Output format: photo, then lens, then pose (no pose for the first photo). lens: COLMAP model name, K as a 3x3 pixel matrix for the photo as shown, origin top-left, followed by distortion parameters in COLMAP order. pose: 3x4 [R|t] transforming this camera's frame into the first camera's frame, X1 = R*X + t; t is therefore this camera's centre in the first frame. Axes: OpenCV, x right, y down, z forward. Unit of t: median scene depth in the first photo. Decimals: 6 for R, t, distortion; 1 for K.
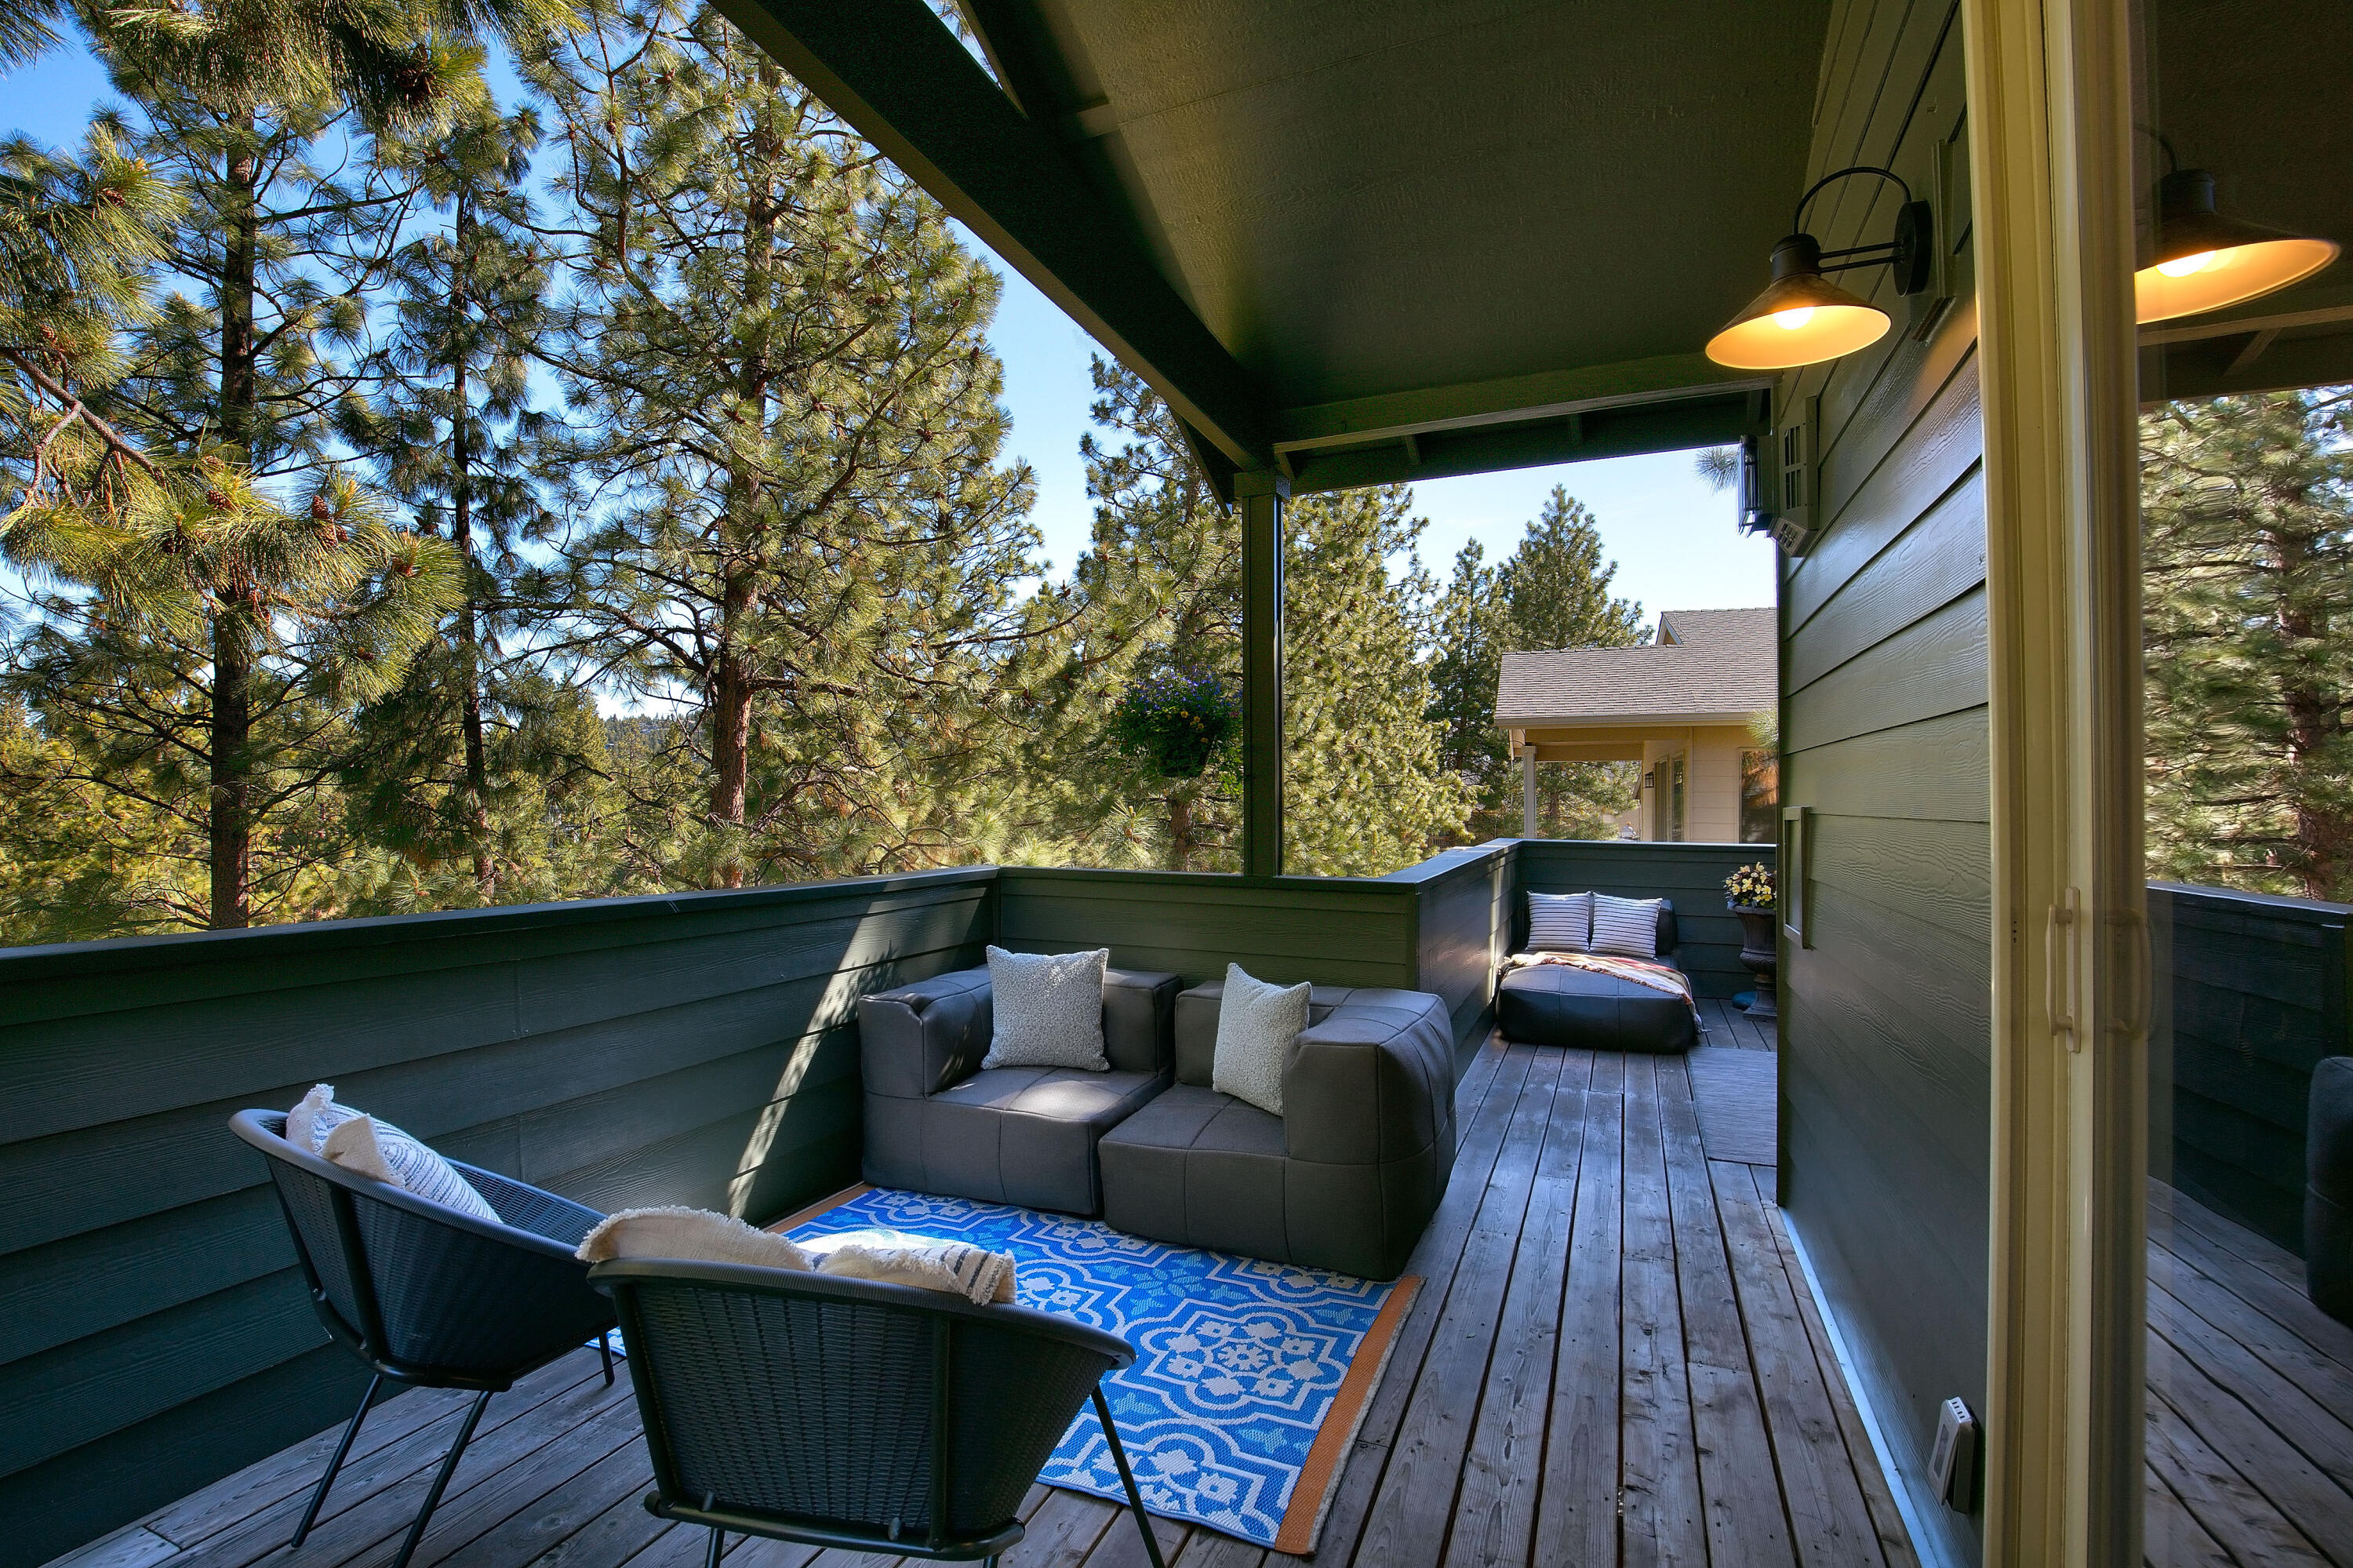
lens RADIAL K [[1093.3, 0, 1180.9], [0, 1093.3, 793.2], [0, 0, 1]] dist [-0.014496, 0.001173]
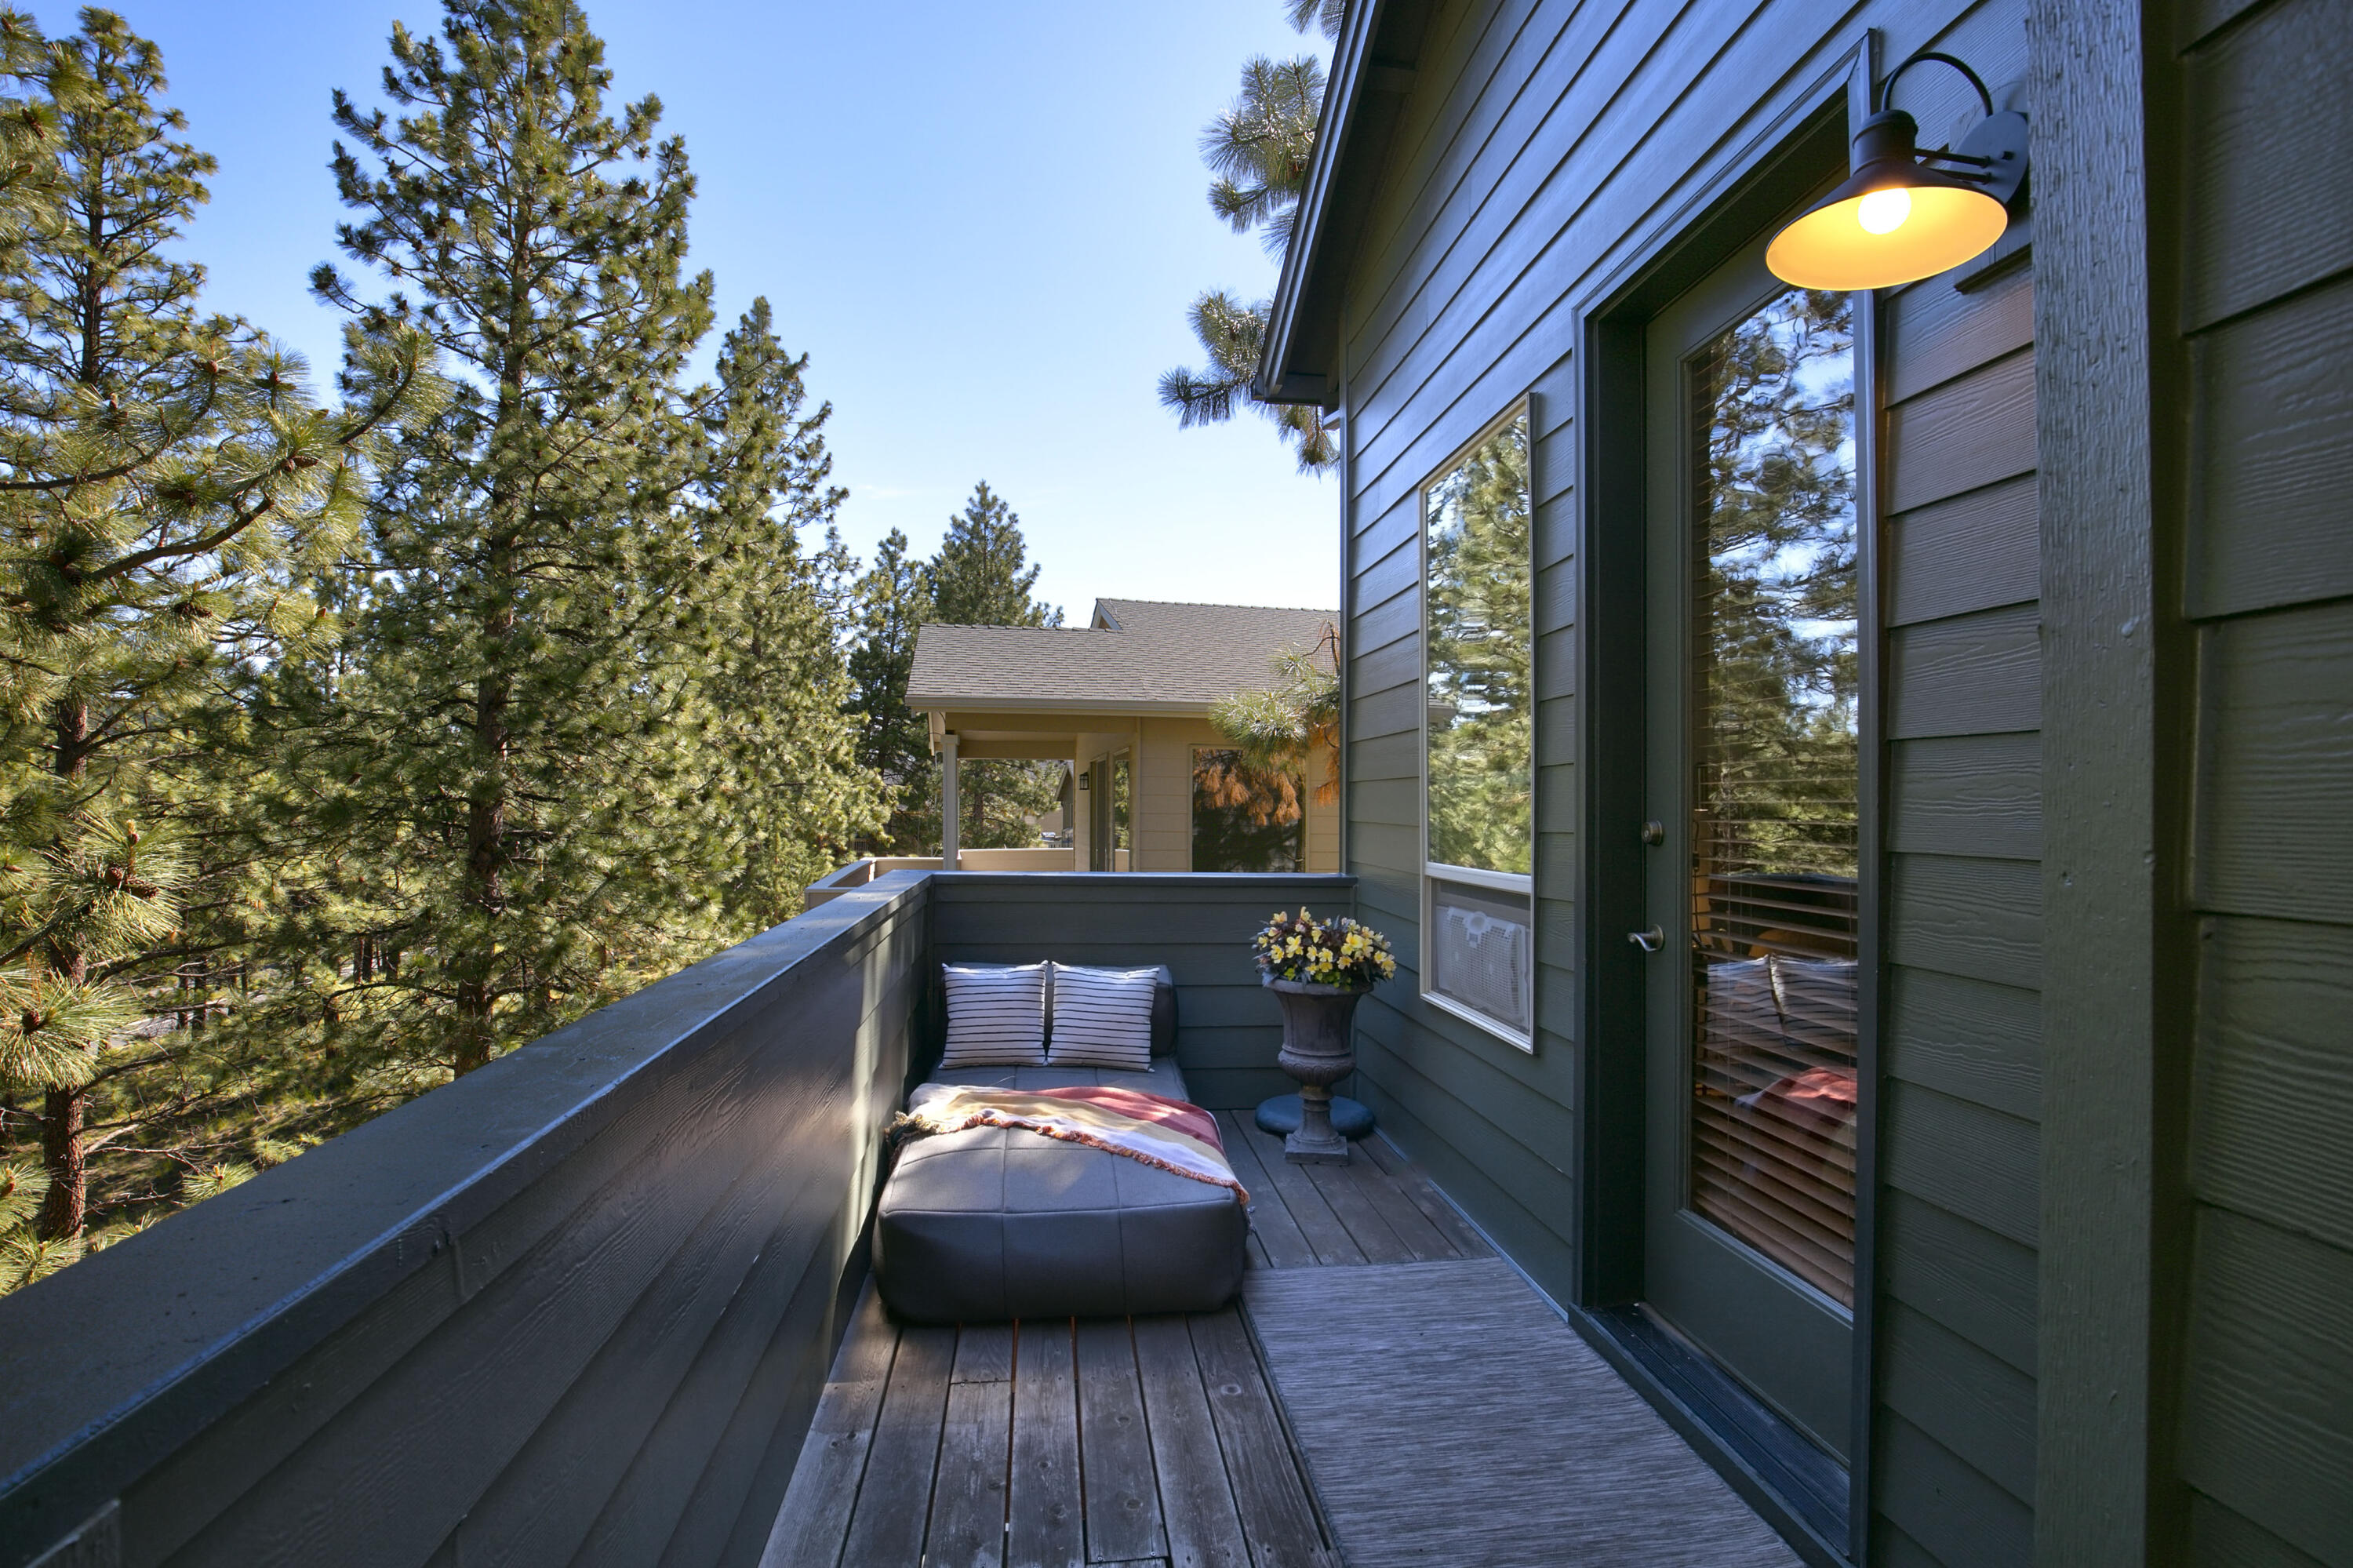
lens RADIAL K [[1093.3, 0, 1180.9], [0, 1093.3, 793.2], [0, 0, 1]] dist [-0.014496, 0.001173]
pose [[0.869893, 0.007287, 0.493187, 0.044063], [-0.007230, 0.999972, -0.002022, -0.000091], [-0.493187, -0.001807, 0.869921, 0.136339]]
